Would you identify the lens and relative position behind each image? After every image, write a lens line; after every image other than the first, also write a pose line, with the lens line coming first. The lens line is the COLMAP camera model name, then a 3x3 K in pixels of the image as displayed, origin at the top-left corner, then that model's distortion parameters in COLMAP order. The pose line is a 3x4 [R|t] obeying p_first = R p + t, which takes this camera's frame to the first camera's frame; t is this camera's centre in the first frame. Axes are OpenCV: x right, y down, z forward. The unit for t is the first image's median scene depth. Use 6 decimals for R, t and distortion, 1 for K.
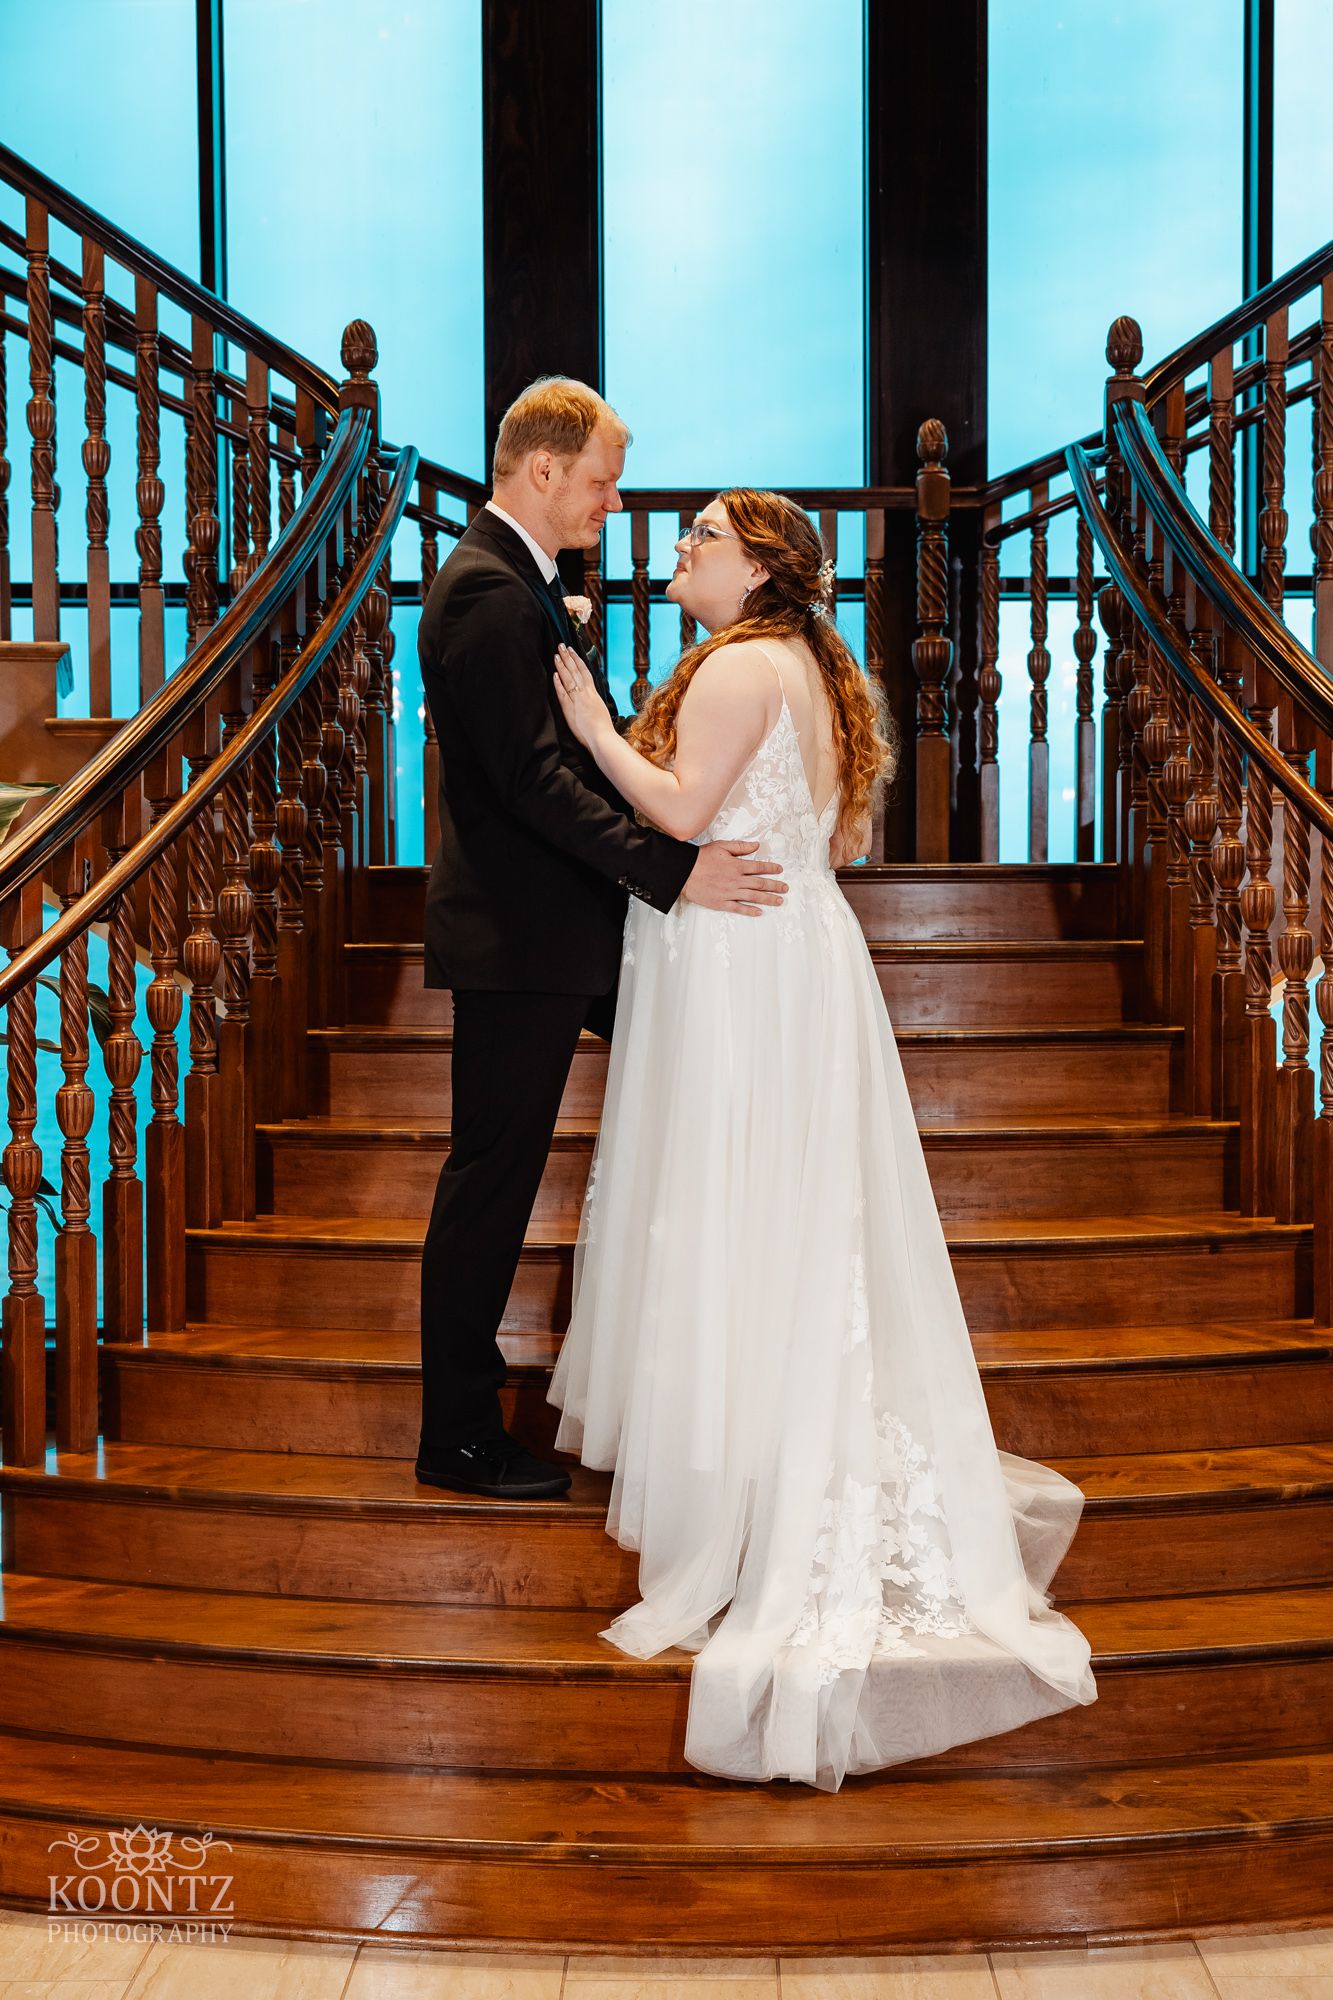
lens RADIAL K [[2771.8, 0, 719.5], [0, 2771.8, 1009.0], [0, 0, 1]] dist [-0.037369, 0.000000]
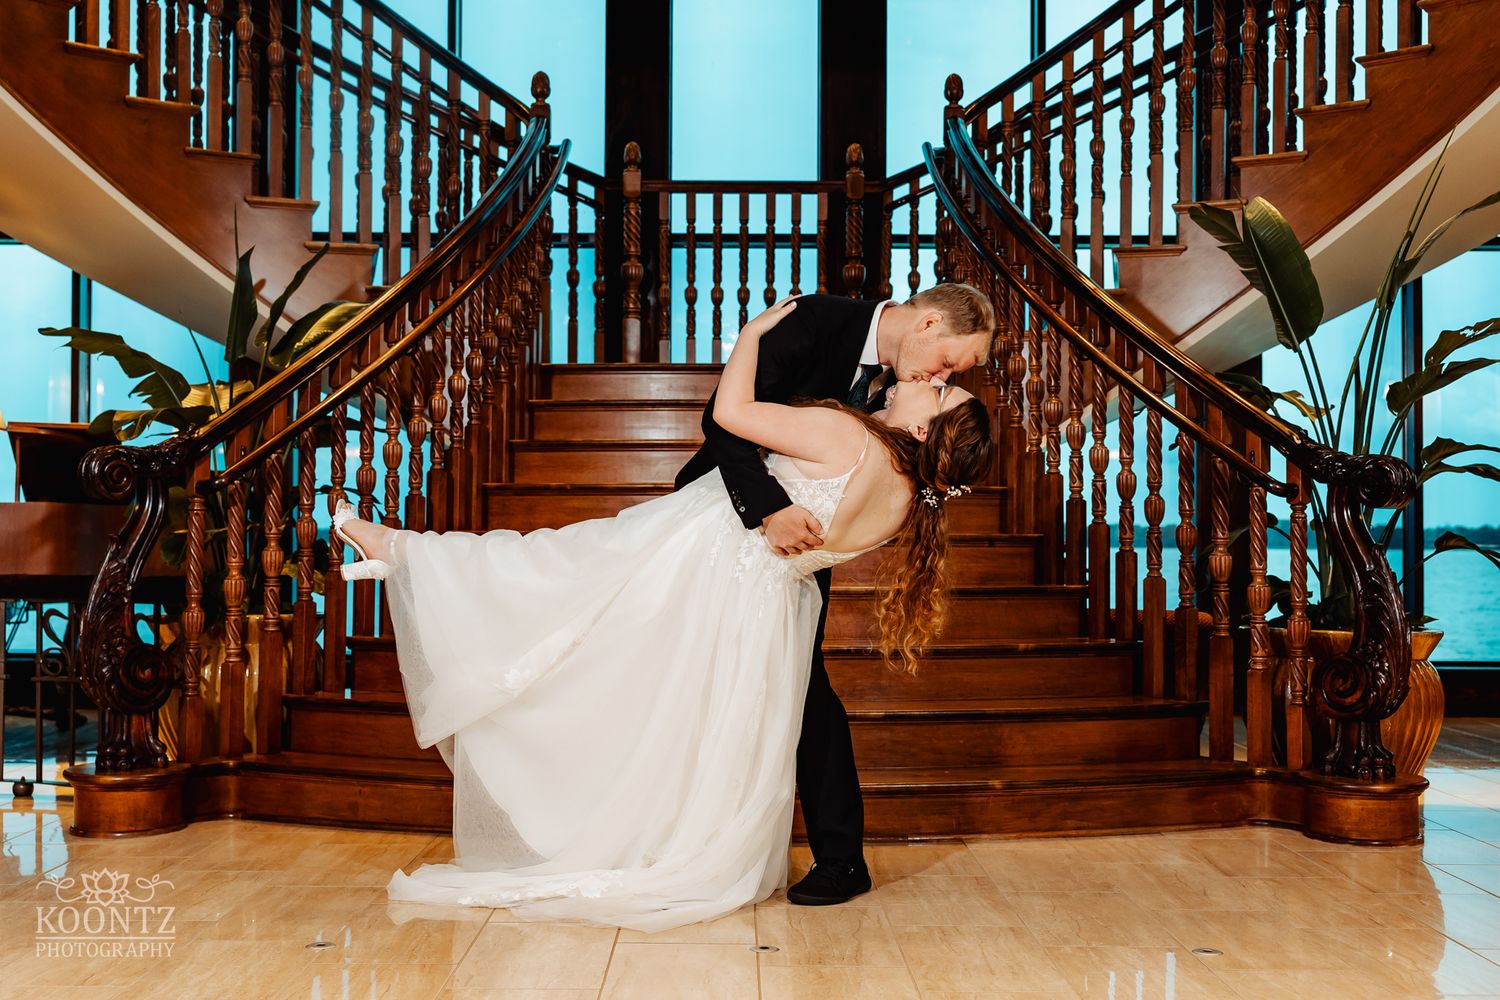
lens RADIAL K [[1757.4, 0, 735.4], [0, 1757.4, 501.8], [0, 0, 1]] dist [-0.076190, 0.000000]
pose [[0.999949, 0.009847, -0.002169, 0.006393], [-0.009935, 0.998934, -0.045076, 0.103331], [0.001723, 0.045095, 0.998981, -0.179379]]
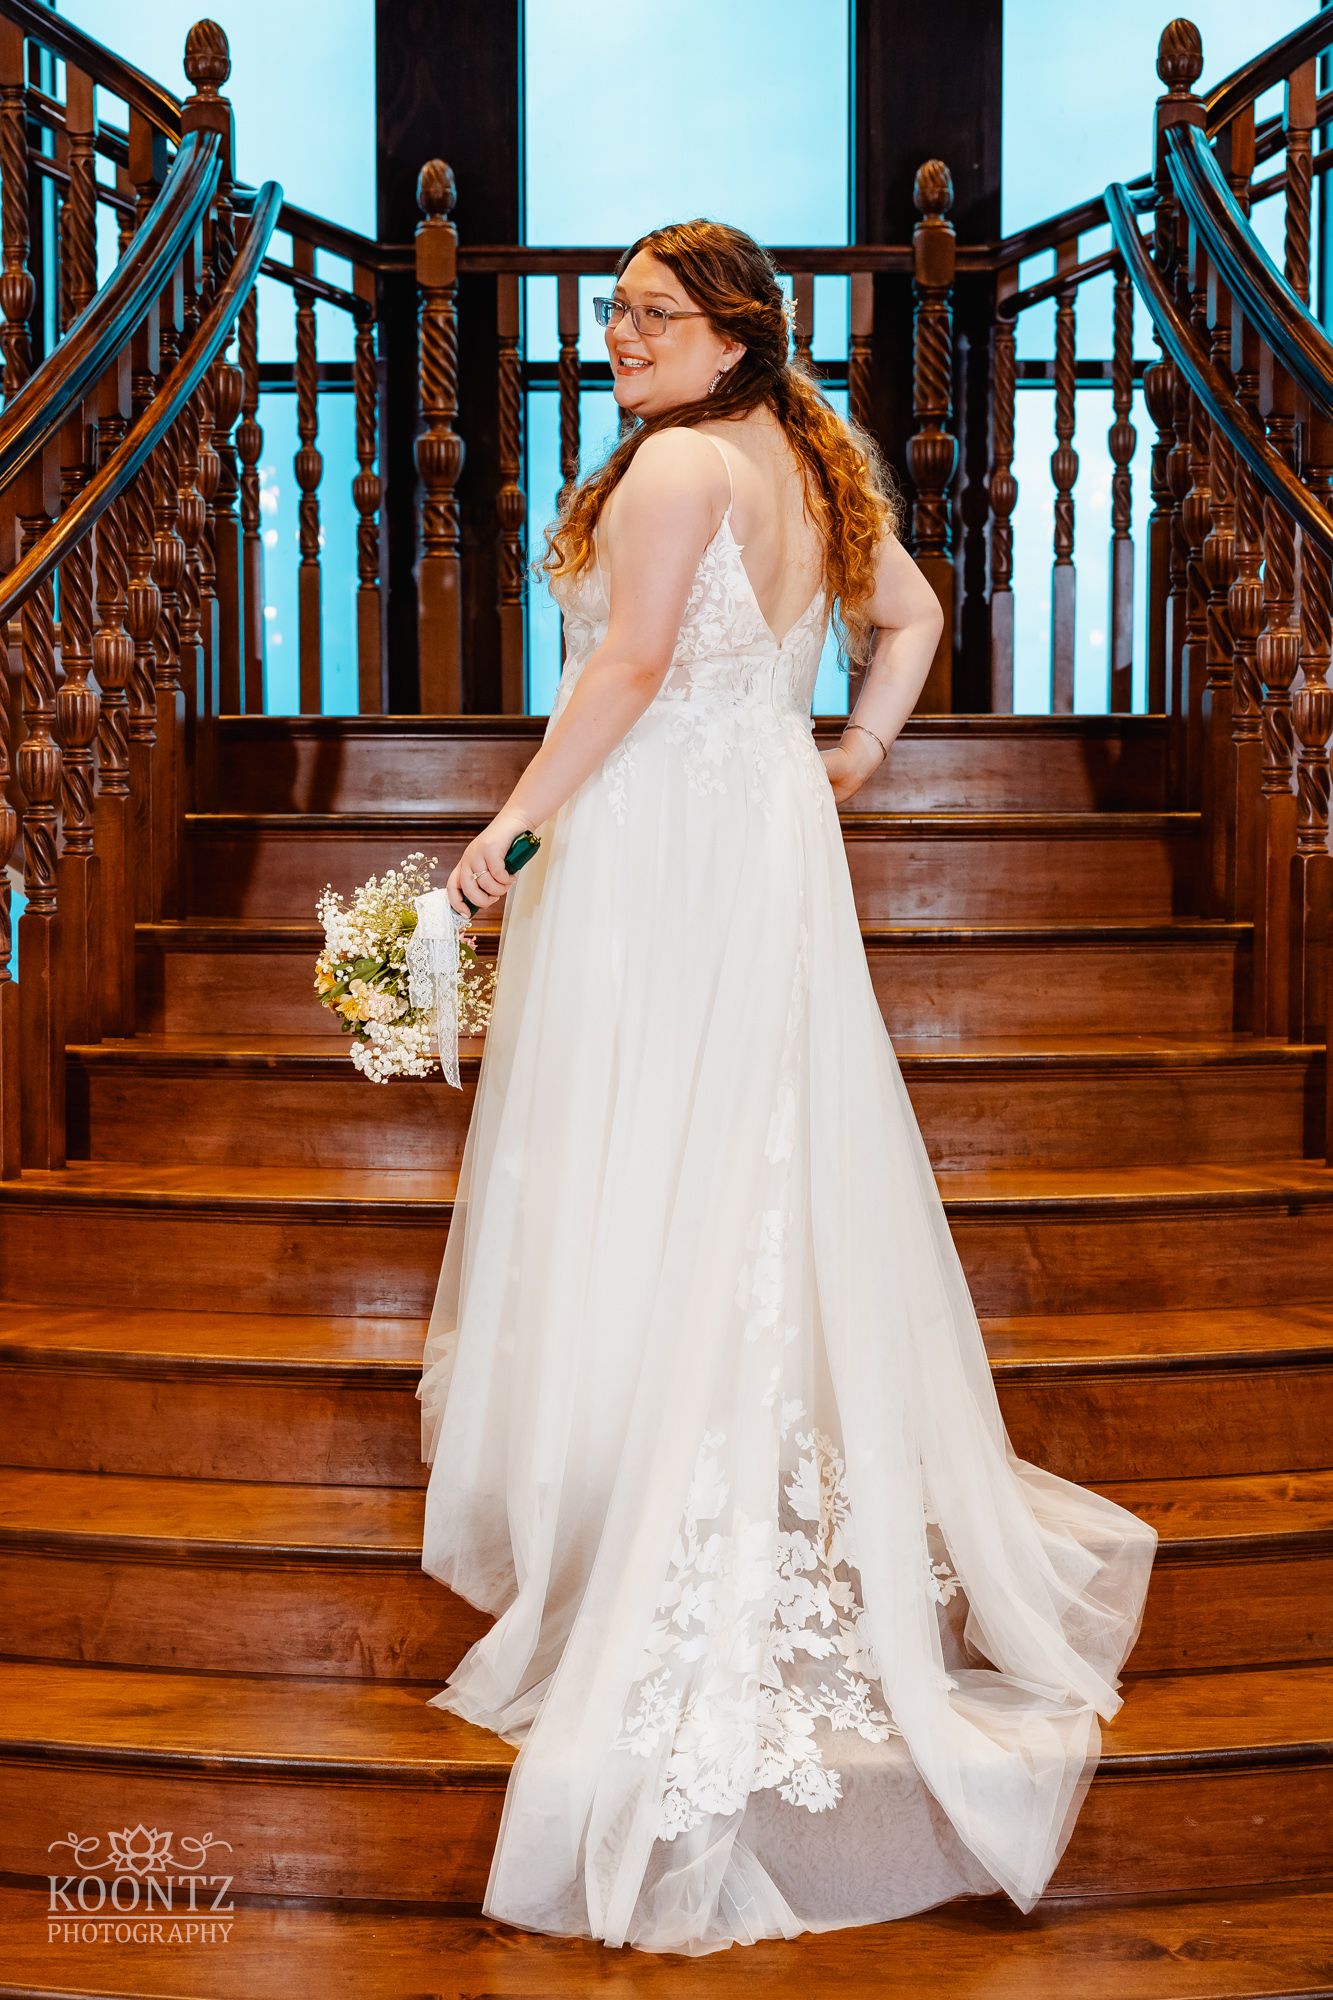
lens RADIAL K [[3232.5, 0, 676.9], [0, 3232.5, 993.1], [0, 0, 1]] dist [-0.035879, 0.000000]
pose [[0.999996, 0.002900, 0.000642, 0.004014], [-0.002919, 0.999486, 0.031939, -0.002547], [-0.000549, -0.031941, 0.999490, 0.086681]]
